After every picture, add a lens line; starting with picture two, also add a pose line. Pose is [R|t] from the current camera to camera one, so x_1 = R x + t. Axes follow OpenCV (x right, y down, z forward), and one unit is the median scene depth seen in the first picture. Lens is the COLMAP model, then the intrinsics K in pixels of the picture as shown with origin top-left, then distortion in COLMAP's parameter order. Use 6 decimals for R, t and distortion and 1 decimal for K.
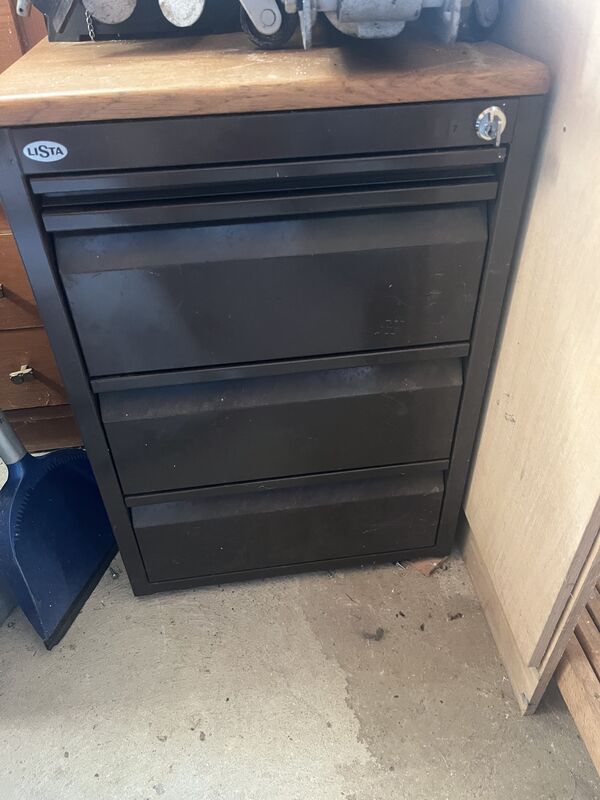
lens RADIAL K [[621.3, 0, 300.6], [0, 621.3, 401.2], [0, 0, 1]] dist [0.029825, -0.068557]
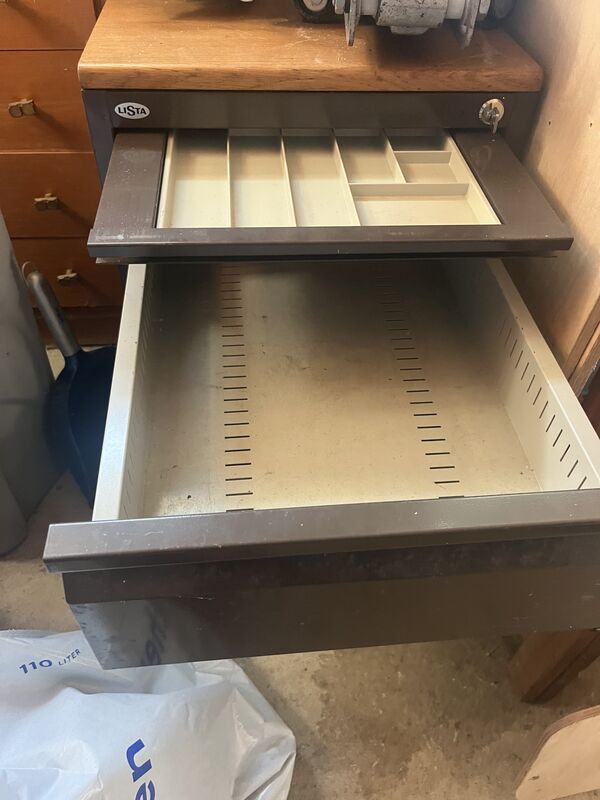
lens RADIAL K [[621.3, 0, 300.3], [0, 621.3, 399.4], [0, 0, 1]] dist [0.029825, -0.068557]
pose [[0.996956, 0.076046, 0.017179, -0.051382], [-0.077706, 0.987096, 0.140011, -0.031384], [-0.006310, -0.140920, 0.990001, -0.311243]]
